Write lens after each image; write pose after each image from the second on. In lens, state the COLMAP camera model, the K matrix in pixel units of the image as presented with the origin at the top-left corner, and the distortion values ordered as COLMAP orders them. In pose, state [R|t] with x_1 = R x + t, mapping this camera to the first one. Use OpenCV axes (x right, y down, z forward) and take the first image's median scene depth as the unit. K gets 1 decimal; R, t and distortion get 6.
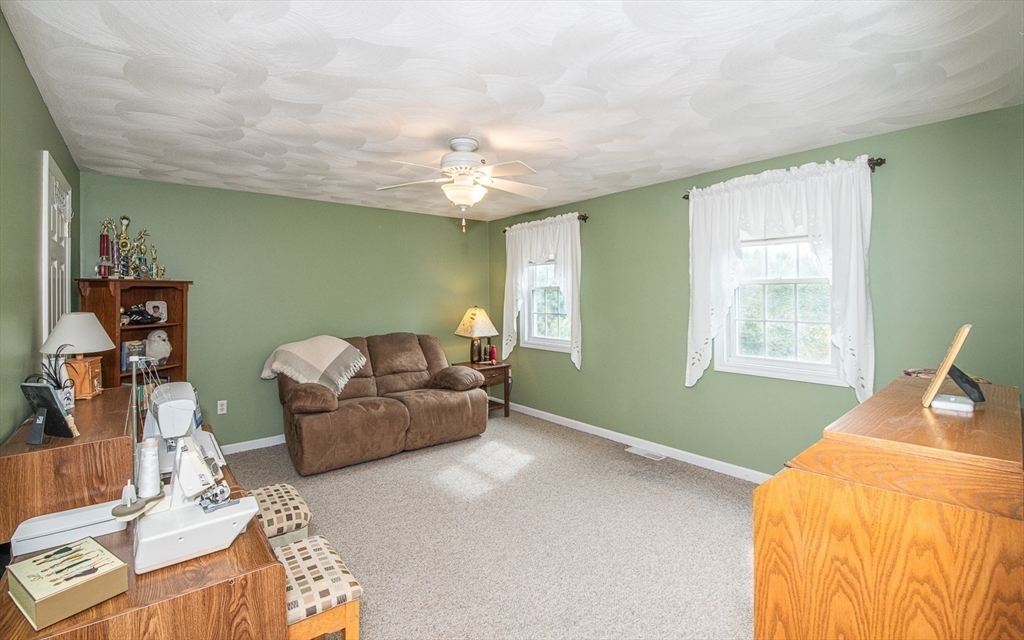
lens RADIAL K [[455.4, 0, 512.0], [0, 455.4, 320.0], [0, 0, 1]] dist [-0.000347, -0.000420]
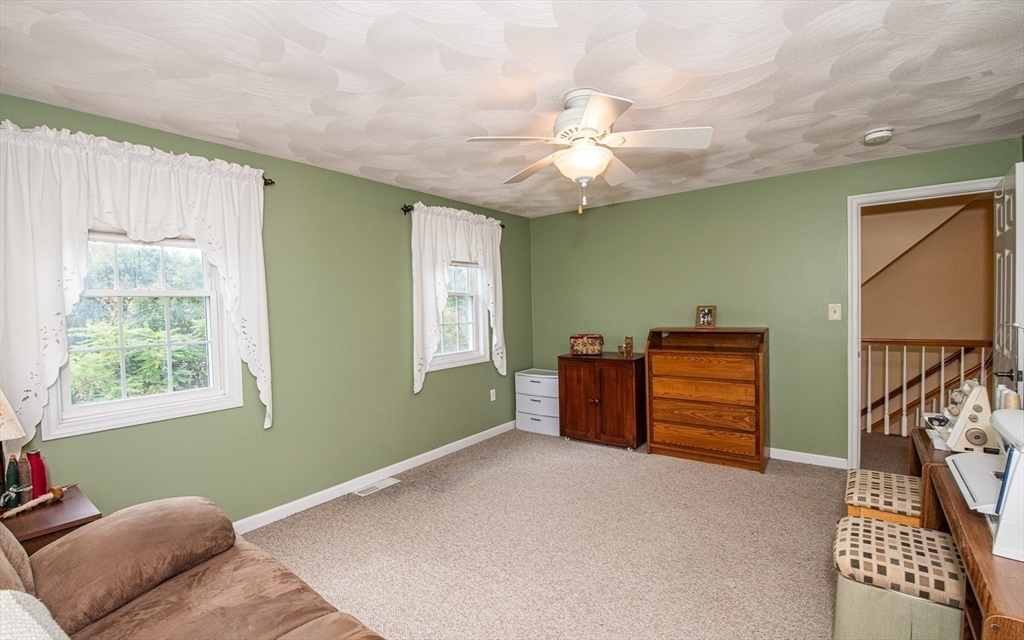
lens RADIAL K [[455.4, 0, 512.0], [0, 455.4, 320.0], [0, 0, 1]] dist [-0.000347, -0.000420]
pose [[-0.239865, -0.029607, 0.970355, -0.708213], [0.064591, 0.996833, 0.046381, -0.055436], [-0.968655, 0.073801, -0.237193, 1.091359]]
